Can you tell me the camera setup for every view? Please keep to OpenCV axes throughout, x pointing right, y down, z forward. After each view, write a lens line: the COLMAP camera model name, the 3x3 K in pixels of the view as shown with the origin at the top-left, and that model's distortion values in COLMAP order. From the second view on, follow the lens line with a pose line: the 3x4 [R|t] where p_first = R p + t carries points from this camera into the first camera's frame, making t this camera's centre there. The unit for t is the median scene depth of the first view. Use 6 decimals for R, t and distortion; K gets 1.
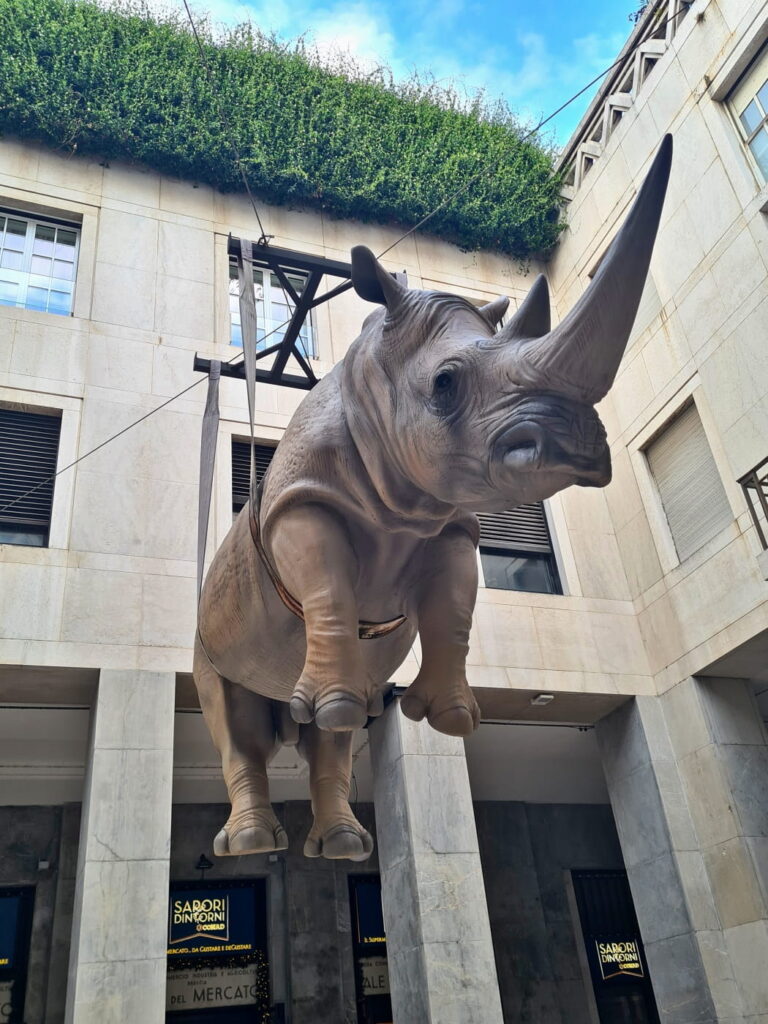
lens RADIAL K [[926.2, 0, 386.1], [0, 926.2, 510.3], [0, 0, 1]] dist [0.050706, 0.006191]
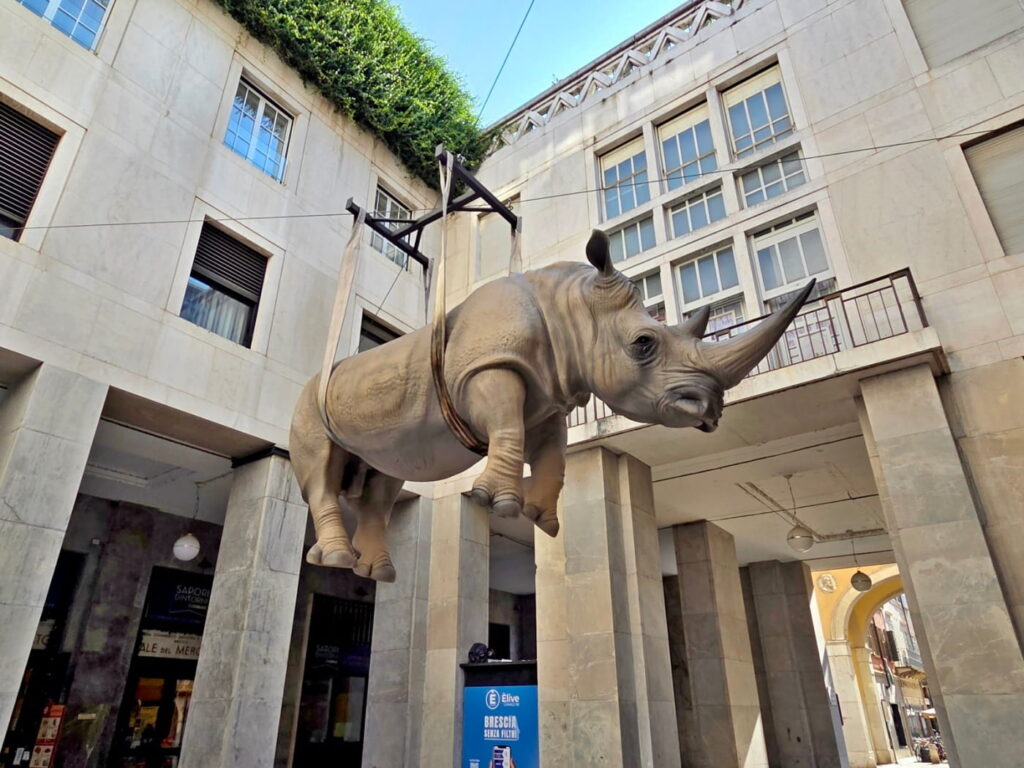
lens RADIAL K [[661.5, 0, 508.6], [0, 661.5, 389.0], [0, 0, 1]] dist [0.026178, -0.001264]
pose [[0.837179, 0.327085, 0.438346, -0.164197], [-0.353263, 0.935237, -0.023173, 0.014891], [-0.417537, -0.135452, 0.898508, 0.003818]]
